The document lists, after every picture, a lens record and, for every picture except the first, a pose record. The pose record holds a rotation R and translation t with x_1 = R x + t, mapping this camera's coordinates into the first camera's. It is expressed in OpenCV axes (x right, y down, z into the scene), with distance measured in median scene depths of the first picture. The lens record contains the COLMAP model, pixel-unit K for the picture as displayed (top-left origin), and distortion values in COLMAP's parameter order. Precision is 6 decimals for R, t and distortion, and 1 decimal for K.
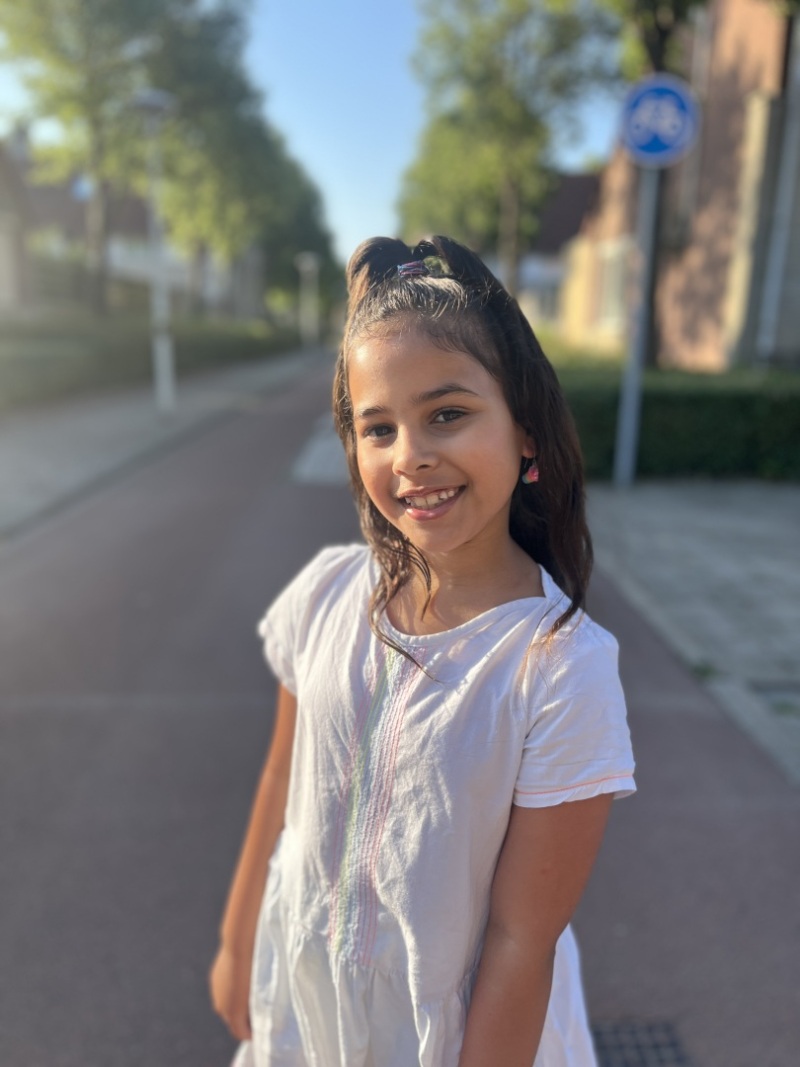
lens RADIAL K [[811.3, 0, 400.0], [0, 811.3, 533.5], [0, 0, 1]] dist [0.077114, -0.000361]
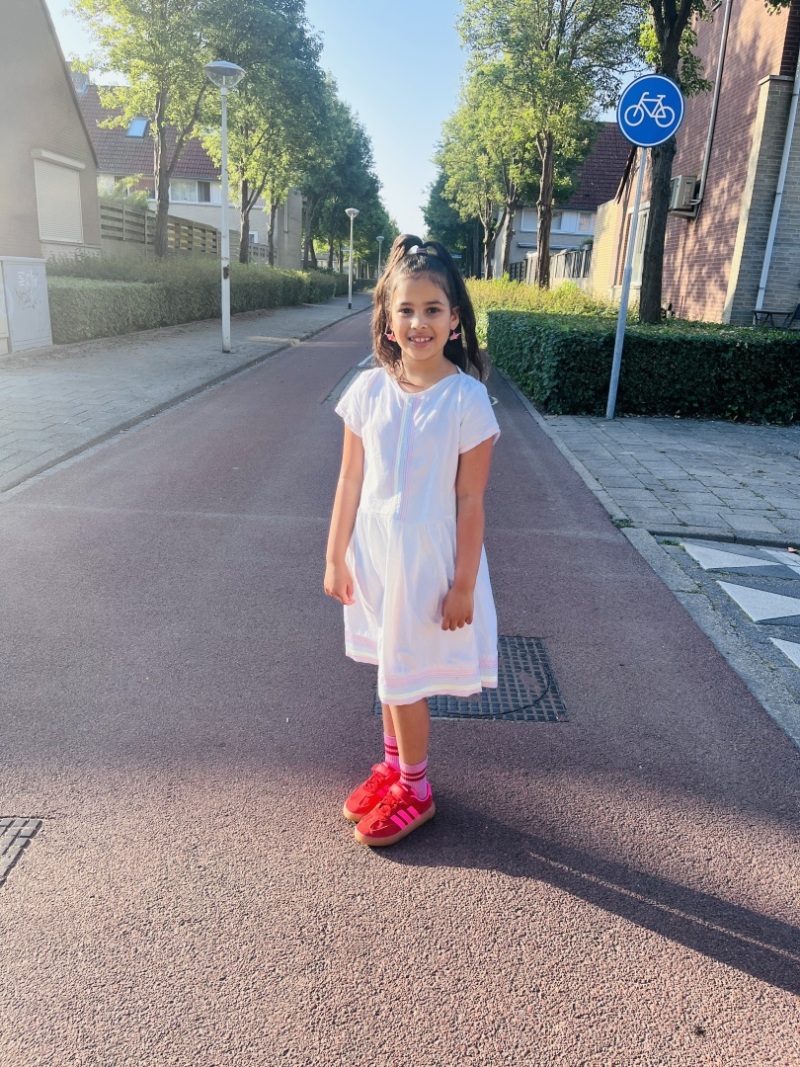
lens RADIAL K [[811.3, 0, 400.0], [0, 811.3, 533.5], [0, 0, 1]] dist [0.077114, -0.000361]
pose [[0.998282, 0.048778, -0.032460, 0.007880], [-0.046883, 0.997286, 0.056776, 0.044407], [0.035141, -0.055156, 0.997859, -0.174105]]
